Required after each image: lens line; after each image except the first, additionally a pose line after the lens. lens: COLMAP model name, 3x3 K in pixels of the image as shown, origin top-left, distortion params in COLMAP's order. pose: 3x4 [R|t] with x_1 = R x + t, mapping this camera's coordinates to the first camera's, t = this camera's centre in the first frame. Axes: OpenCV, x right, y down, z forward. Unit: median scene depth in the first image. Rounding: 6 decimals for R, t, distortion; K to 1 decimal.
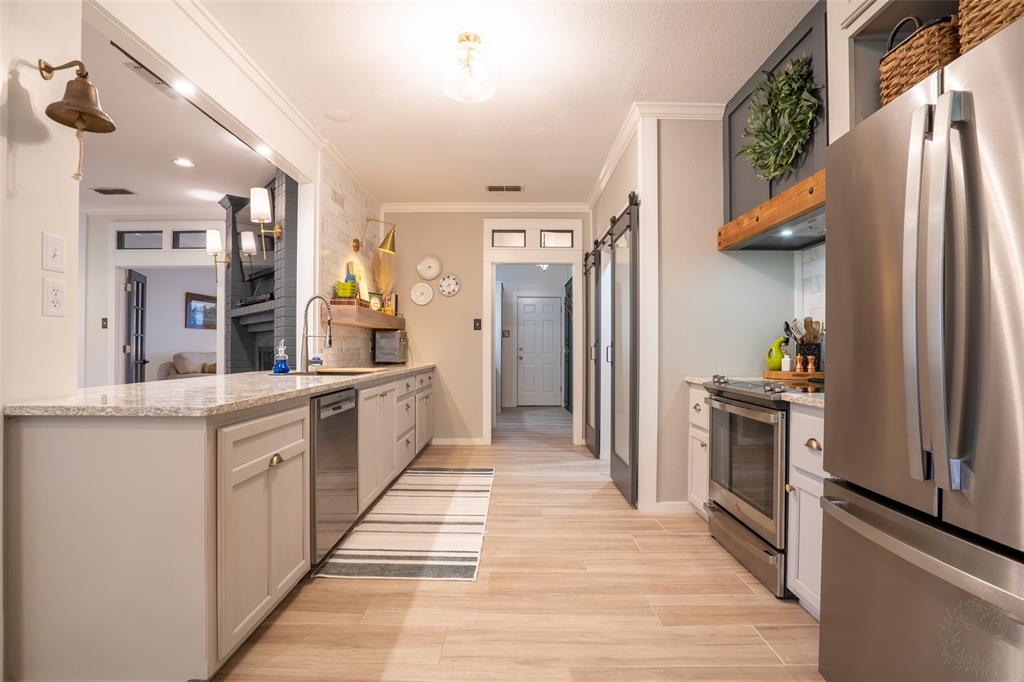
lens RADIAL K [[477.6, 0, 511.5], [0, 477.6, 343.0], [0, 0, 1]] dist [-0.038831, 0.008149]
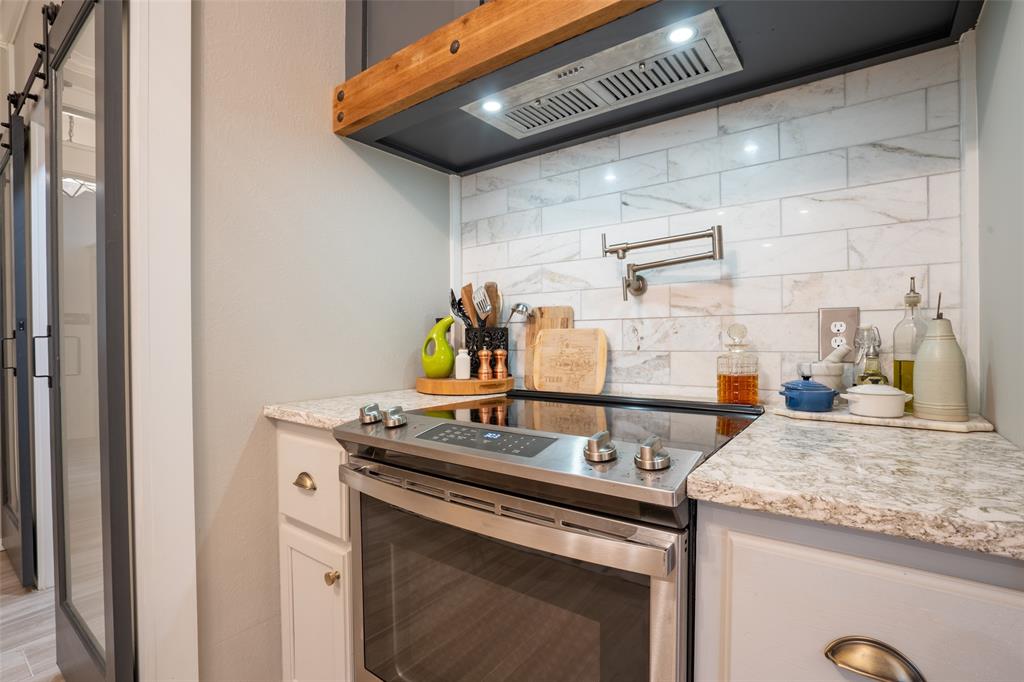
lens RADIAL K [[477.6, 0, 517.8], [0, 477.6, 340.9], [0, 0, 1]] dist [-0.038831, 0.008149]
pose [[0.590955, -0.020539, 0.806443, 0.173759], [0.004624, 0.999746, 0.022074, 0.003896], [-0.806691, -0.009316, 0.590900, 0.620189]]
